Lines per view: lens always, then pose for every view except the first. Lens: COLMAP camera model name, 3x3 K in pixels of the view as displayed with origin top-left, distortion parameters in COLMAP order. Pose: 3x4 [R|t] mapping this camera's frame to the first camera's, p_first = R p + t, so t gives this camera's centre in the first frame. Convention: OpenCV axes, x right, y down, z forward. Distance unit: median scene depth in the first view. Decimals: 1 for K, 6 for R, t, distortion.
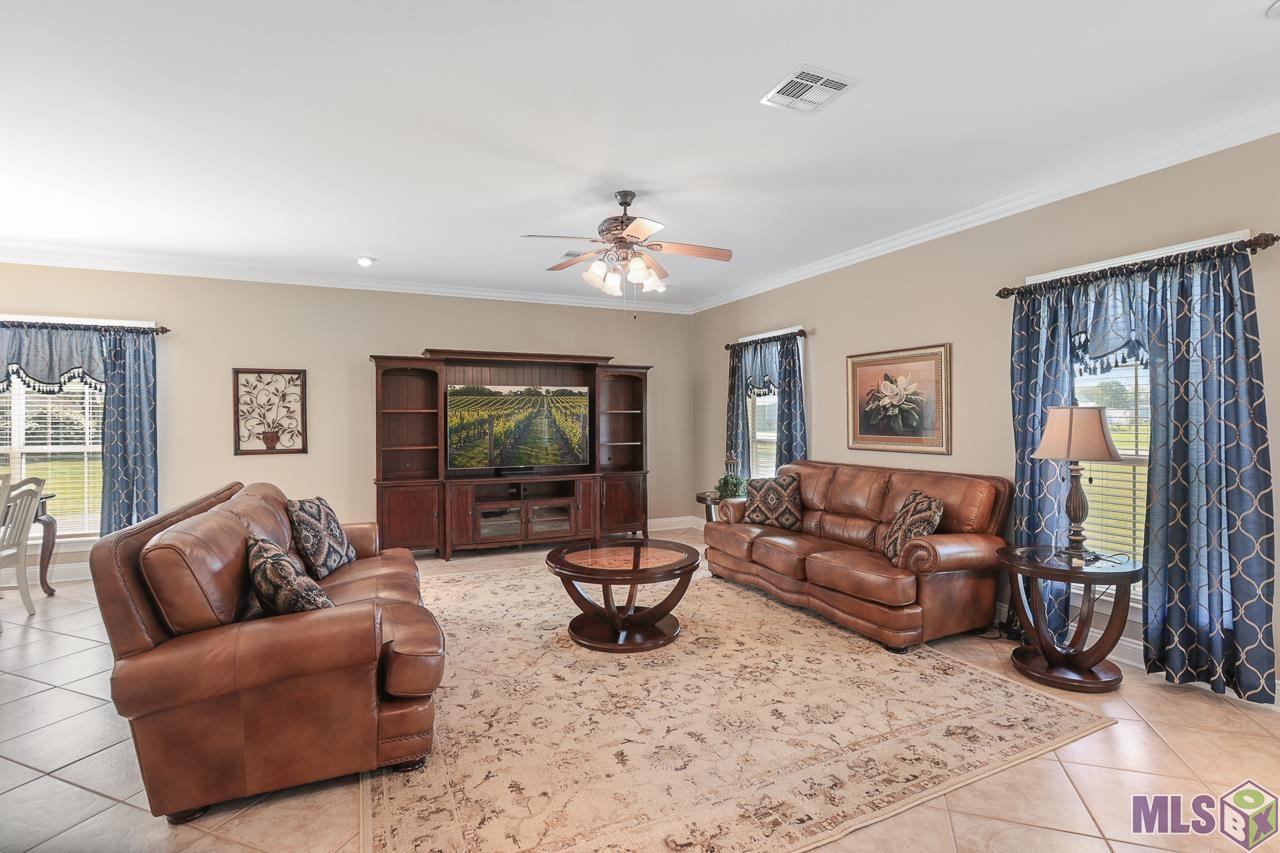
lens RADIAL K [[599.2, 0, 642.3], [0, 599.2, 416.7], [0, 0, 1]] dist [-0.067314, 0.023730]
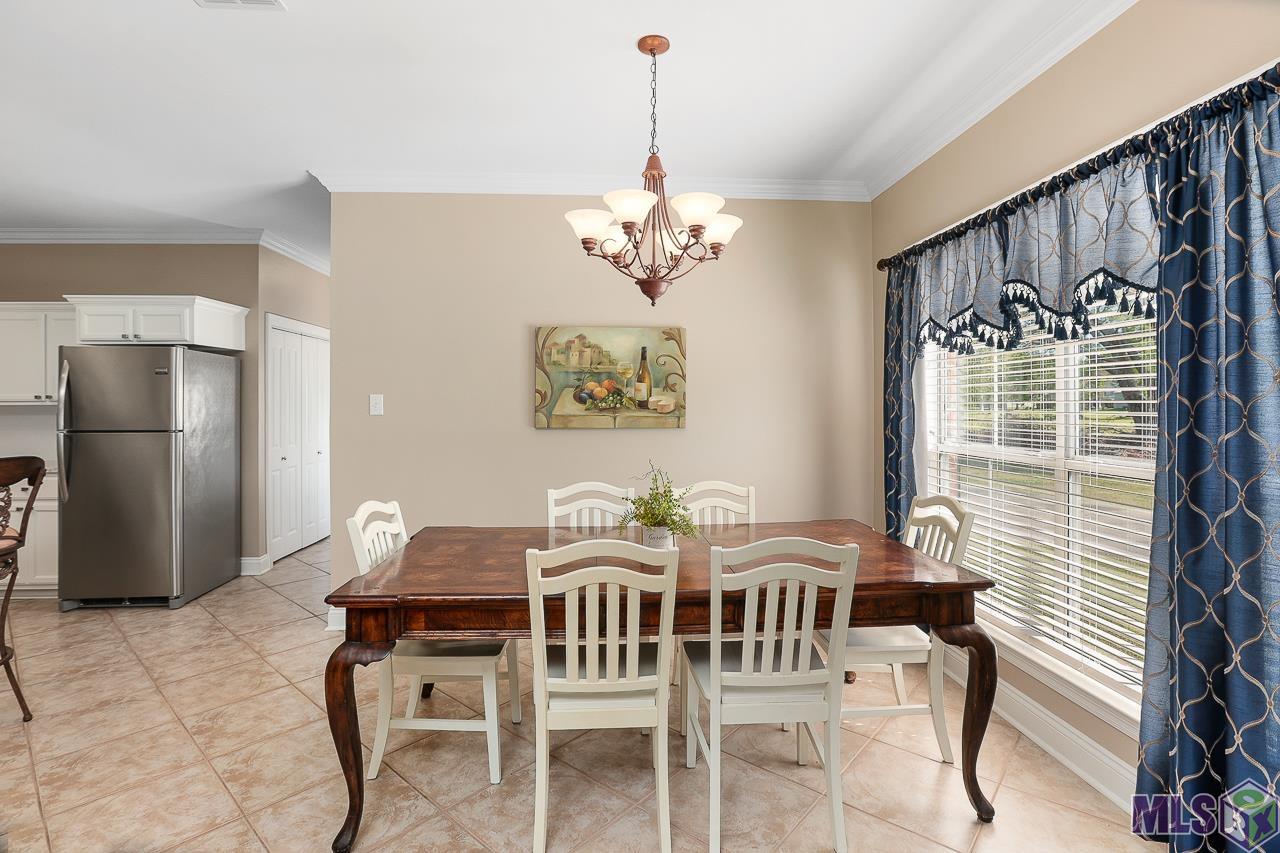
lens RADIAL K [[592.7, 0, 637.9], [0, 592.7, 406.0], [0, 0, 1]] dist [-0.065500, 0.021017]
pose [[-0.360953, 0.005285, -0.932569, -0.540582], [0.009000, 0.999957, 0.002184, 0.007756], [0.932541, -0.007605, -0.360985, 0.893381]]
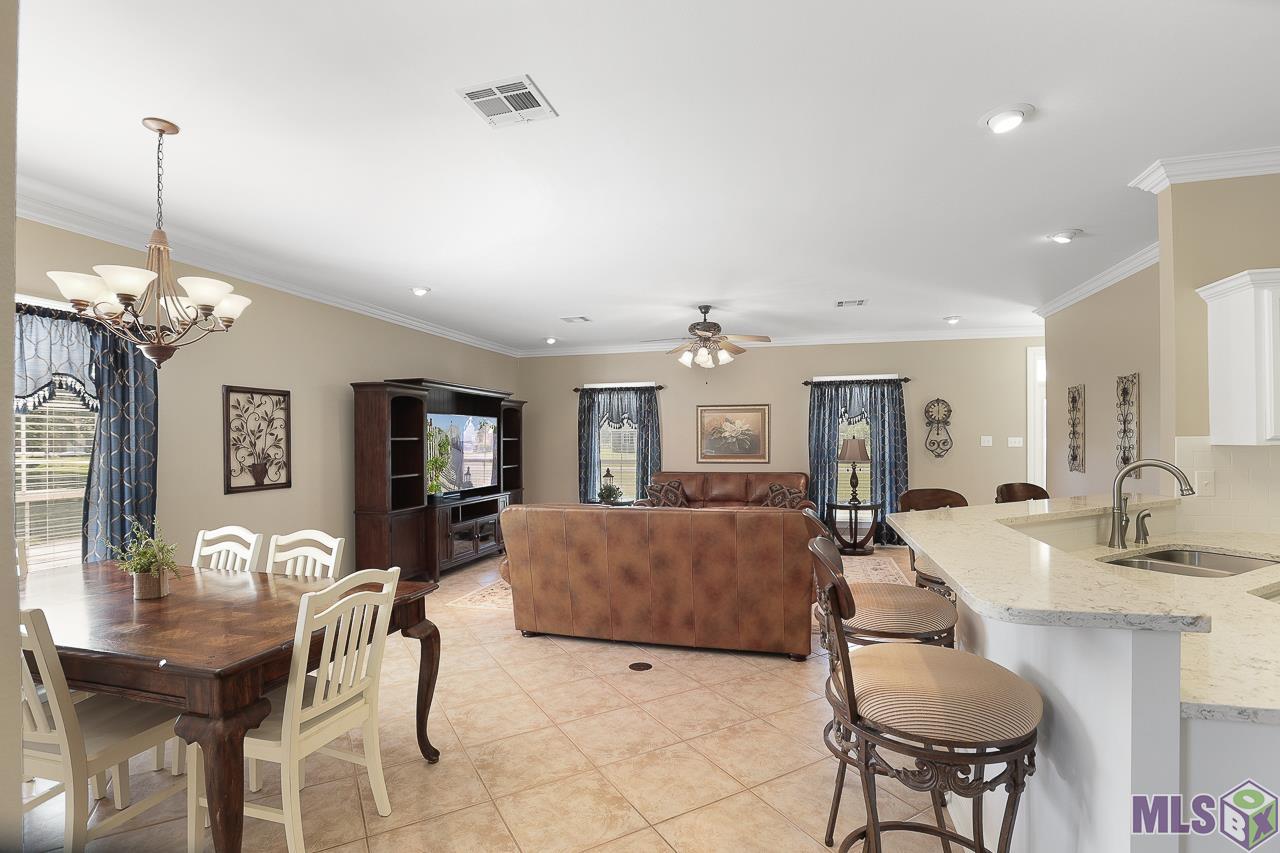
lens RADIAL K [[623.1, 0, 625.1], [0, 623.1, 440.5], [0, 0, 1]] dist [-0.074623, 0.027741]
pose [[0.650447, -0.000874, 0.759551, -1.146858], [0.001828, 0.999998, -0.000415, -0.007312], [-0.759549, 0.001659, 0.650448, 0.049494]]
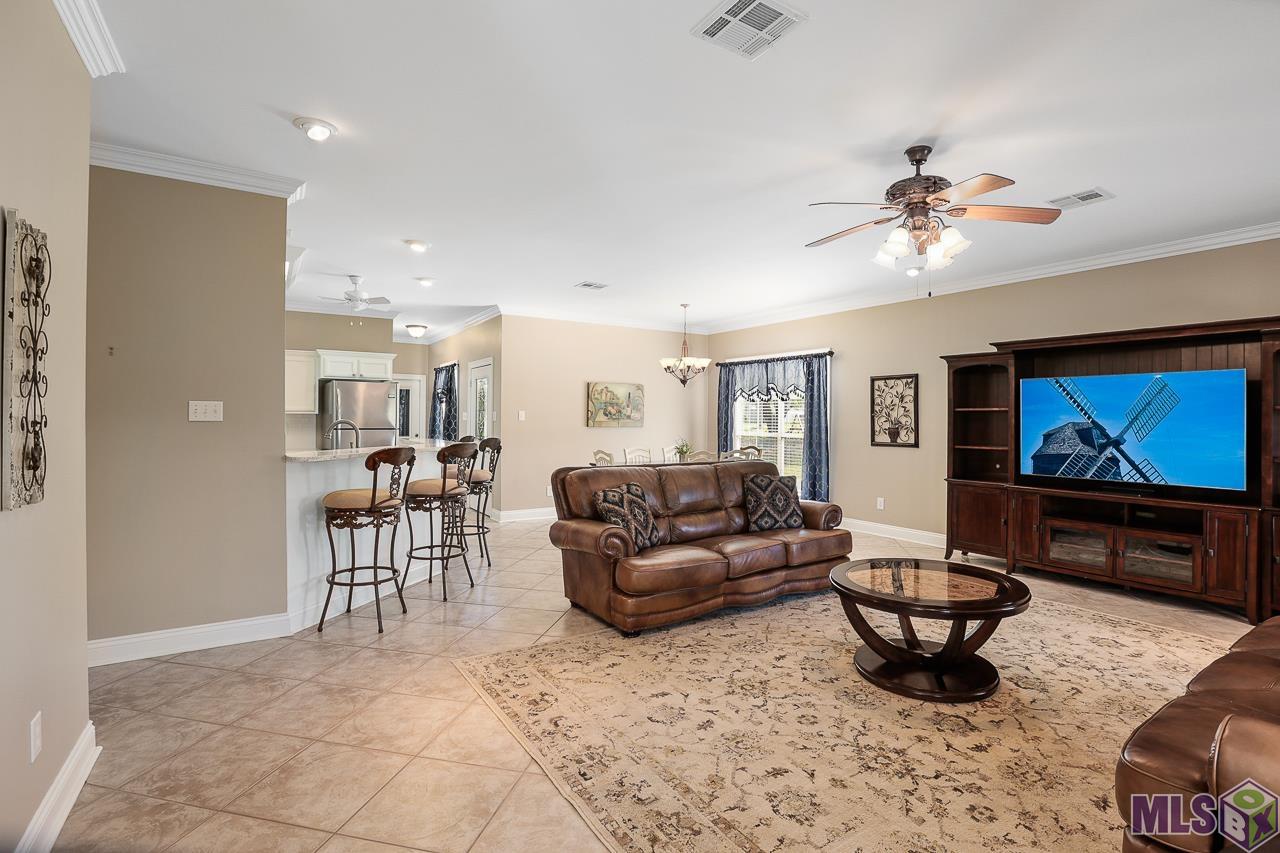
lens RADIAL K [[592.7, 0, 639.3], [0, 592.7, 417.2], [0, 0, 1]] dist [-0.070891, 0.027189]
pose [[0.133356, 0.004735, -0.991057, 0.573296], [-0.002436, 0.999987, 0.004449, -0.000120], [0.991065, 0.001821, 0.133366, 0.393878]]
